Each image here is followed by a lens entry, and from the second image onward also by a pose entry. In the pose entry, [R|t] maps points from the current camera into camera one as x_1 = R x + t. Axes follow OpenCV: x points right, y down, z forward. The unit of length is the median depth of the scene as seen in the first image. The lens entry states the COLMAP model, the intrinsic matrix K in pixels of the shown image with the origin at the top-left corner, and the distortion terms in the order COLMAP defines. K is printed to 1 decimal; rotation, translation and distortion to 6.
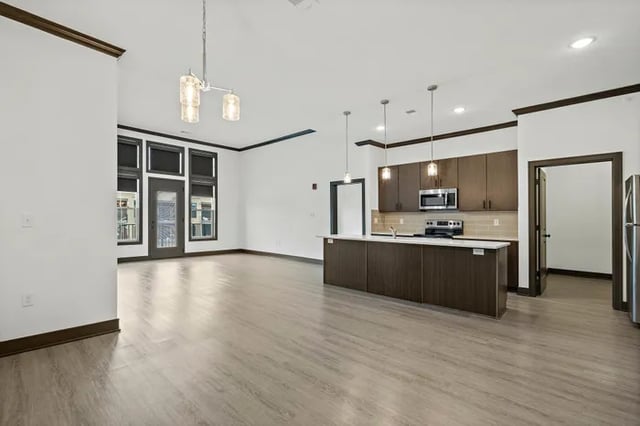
lens RADIAL K [[298.0, 0, 318.0], [0, 298.0, 215.0], [0, 0, 1]] dist [-0.015093, -0.000221]
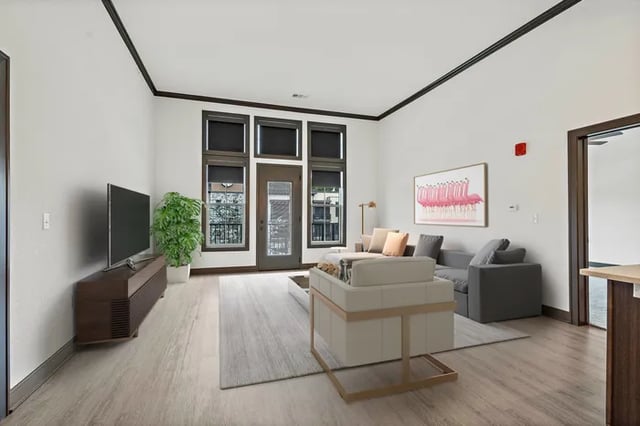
lens RADIAL K [[298.0, 0, 322.8], [0, 298.0, 214.6], [0, 0, 1]] dist [-0.015093, -0.000221]
pose [[0.872703, 0.001463, -0.488248, -0.041720], [0.004496, 0.999929, 0.011032, -0.002299], [0.488230, -0.011823, 0.872635, 0.376305]]
